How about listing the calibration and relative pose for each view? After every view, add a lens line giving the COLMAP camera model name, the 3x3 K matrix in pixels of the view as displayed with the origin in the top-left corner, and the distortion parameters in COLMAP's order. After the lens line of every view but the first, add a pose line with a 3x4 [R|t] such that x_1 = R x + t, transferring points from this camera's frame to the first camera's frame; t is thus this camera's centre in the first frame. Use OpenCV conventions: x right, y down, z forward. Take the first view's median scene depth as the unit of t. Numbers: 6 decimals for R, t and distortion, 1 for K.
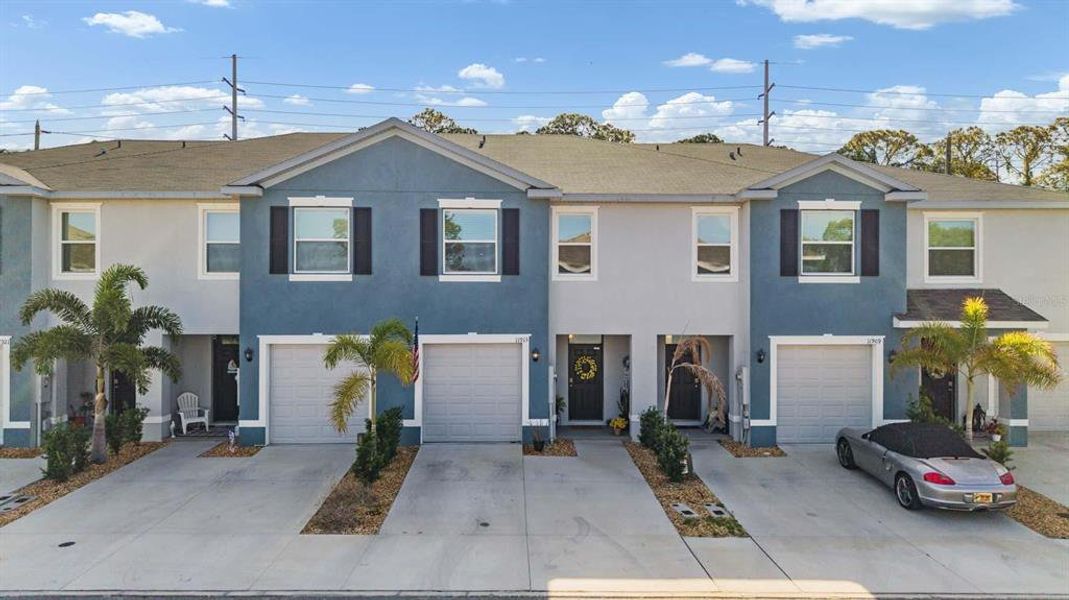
lens RADIAL K [[743.6, 0, 531.7], [0, 743.6, 295.9], [0, 0, 1]] dist [0.025925, -0.003951]
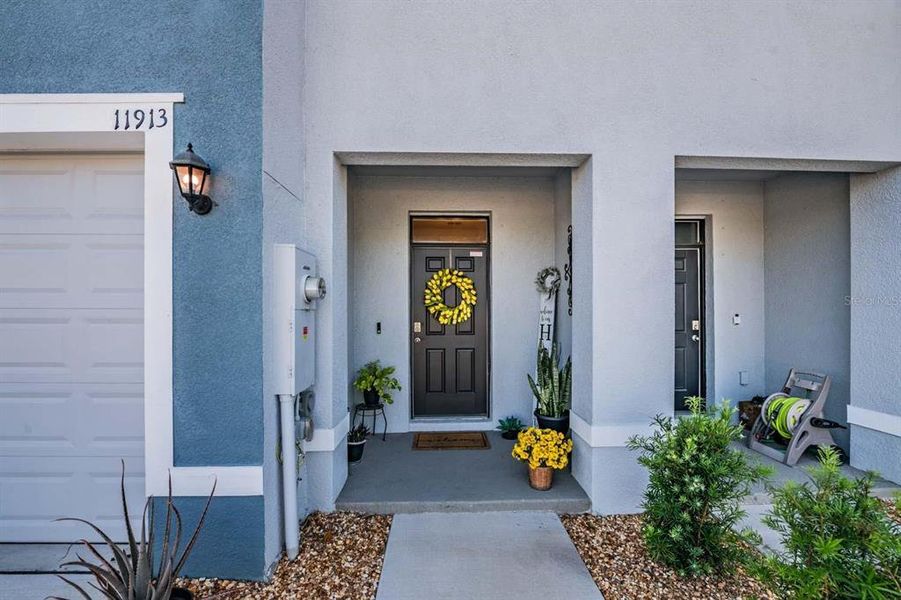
lens RADIAL K [[357.6, 0, 454.1], [0, 357.6, 313.2], [0, 0, 1]] dist [-0.010831, -0.001674]
pose [[0.999881, 0.000586, 0.015399, 0.079949], [-0.000574, 1.000000, -0.000789, 0.118482], [-0.015399, 0.000780, 0.999881, 0.886588]]
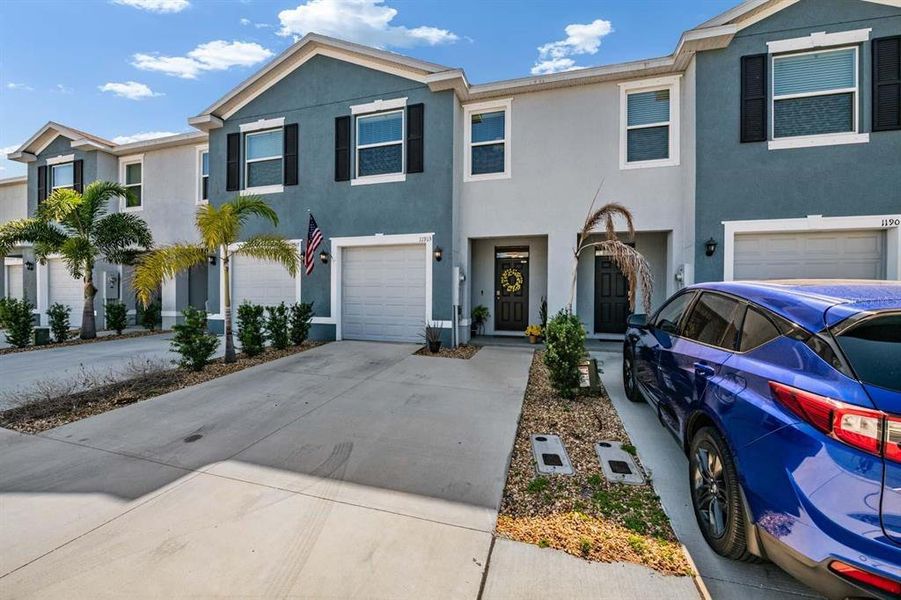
lens RADIAL K [[357.6, 0, 453.2], [0, 357.6, 300.1], [0, 0, 1]] dist [-0.010831, -0.001674]
pose [[0.953175, 0.008698, -0.302294, 0.162668], [-0.006772, 0.999950, 0.007421, 0.135212], [0.302343, -0.005027, 0.953186, 0.561206]]
